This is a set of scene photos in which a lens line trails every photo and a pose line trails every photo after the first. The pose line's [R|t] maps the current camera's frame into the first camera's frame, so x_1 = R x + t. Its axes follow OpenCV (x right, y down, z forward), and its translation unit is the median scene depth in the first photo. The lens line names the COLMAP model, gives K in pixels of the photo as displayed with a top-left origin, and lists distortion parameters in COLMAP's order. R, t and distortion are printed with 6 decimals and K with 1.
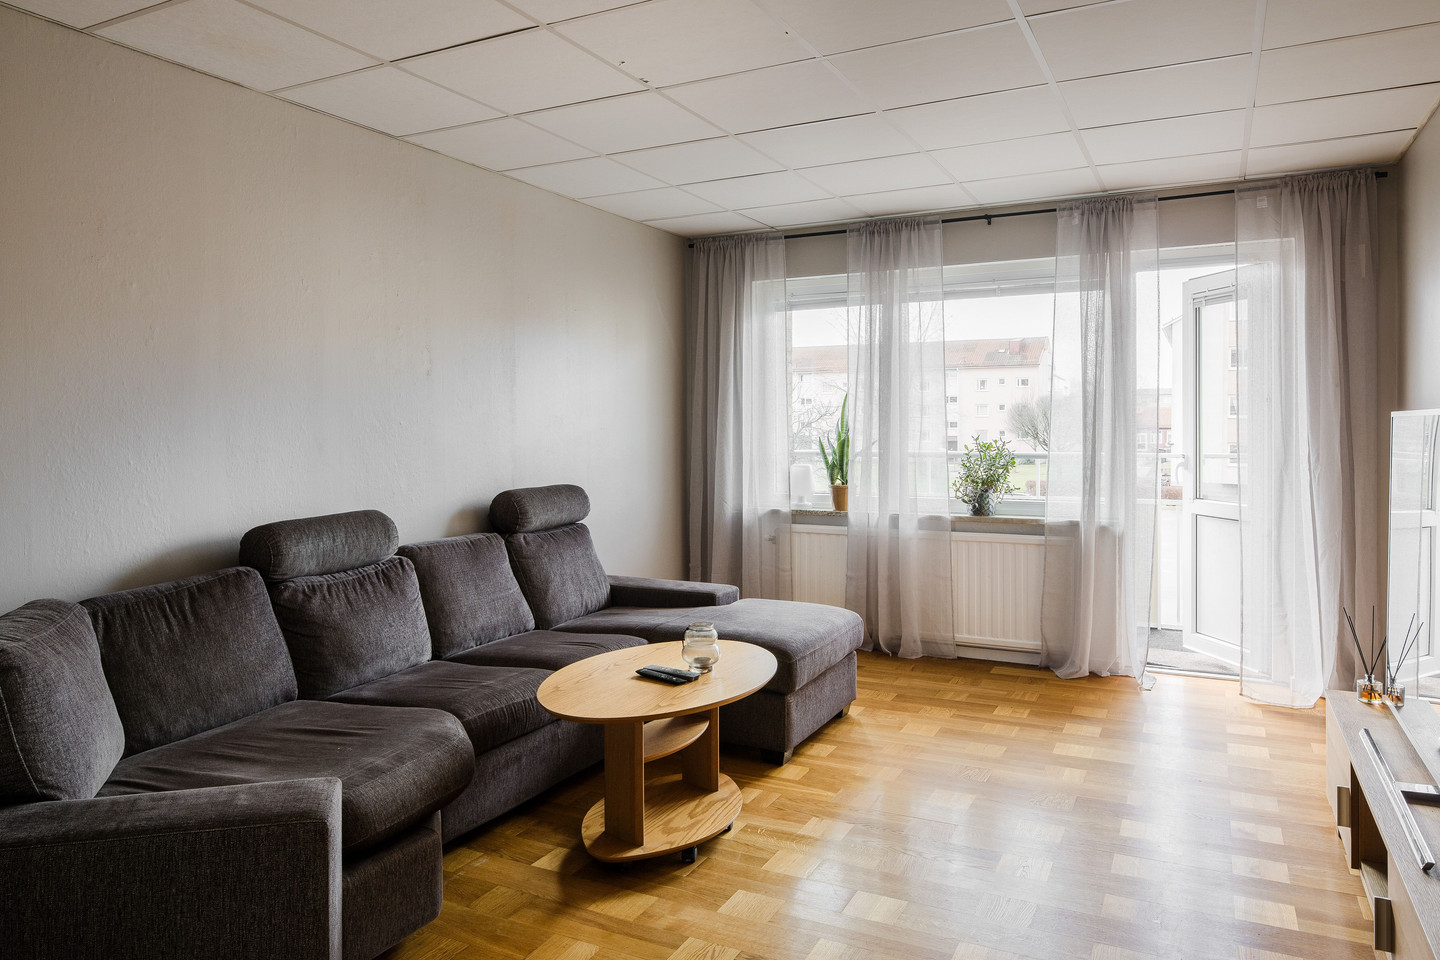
lens RADIAL K [[975.3, 0, 738.1], [0, 975.3, 432.3], [0, 0, 1]] dist [-0.009064, 0.000312]
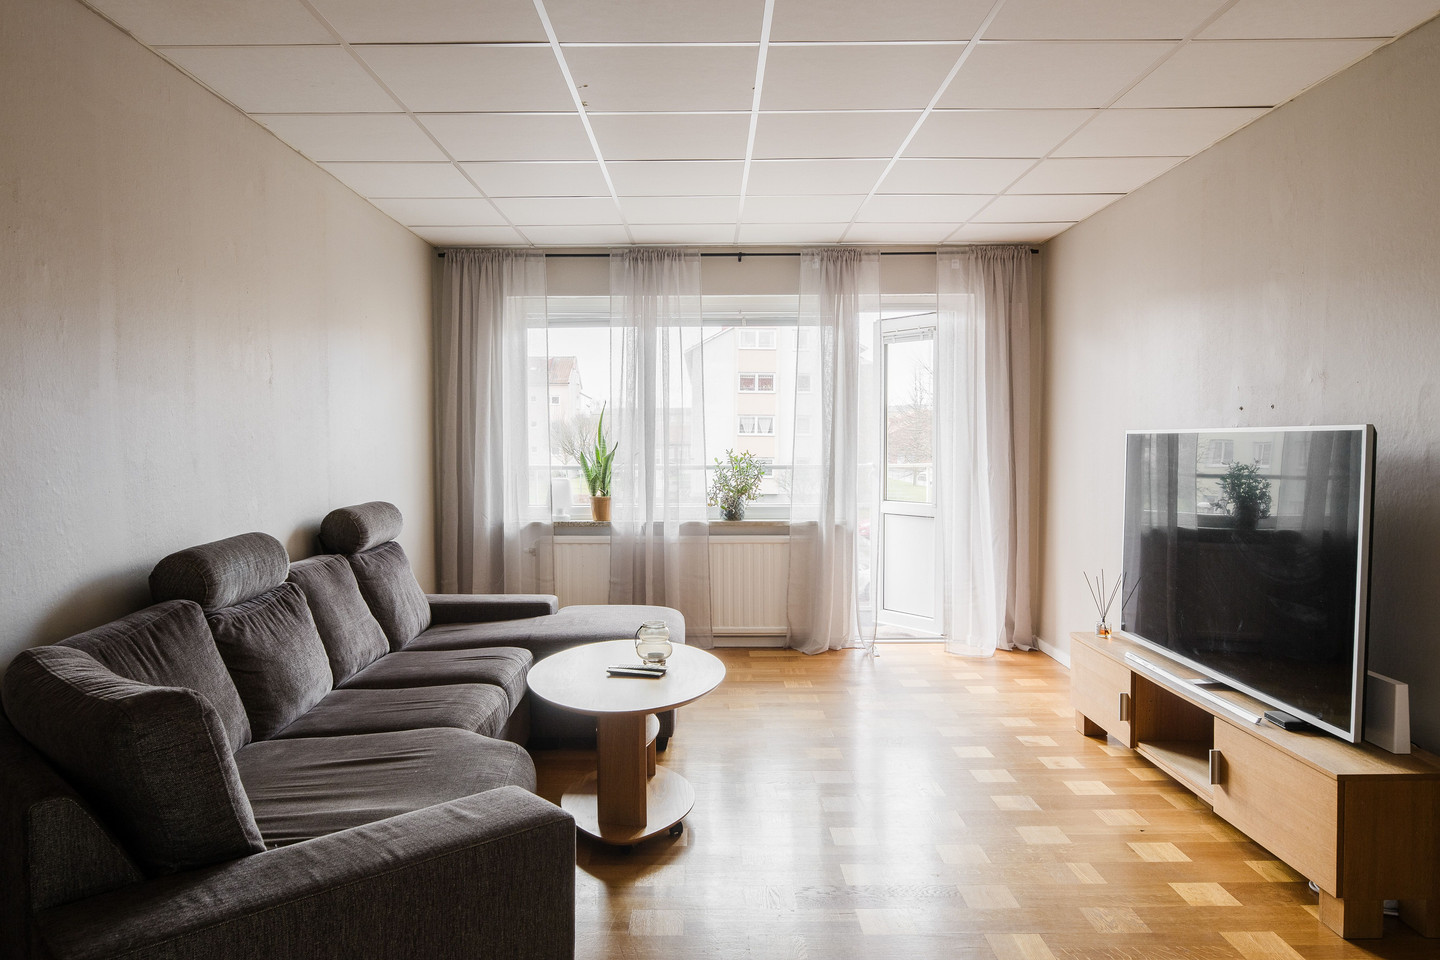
lens RADIAL K [[975.3, 0, 722.5], [0, 975.3, 476.7], [0, 0, 1]] dist [-0.009064, 0.000312]
pose [[0.889021, -0.015829, 0.457592, -0.289322], [0.002818, 0.999572, 0.029102, 0.002441], [-0.457857, -0.024583, 0.888686, 0.003871]]
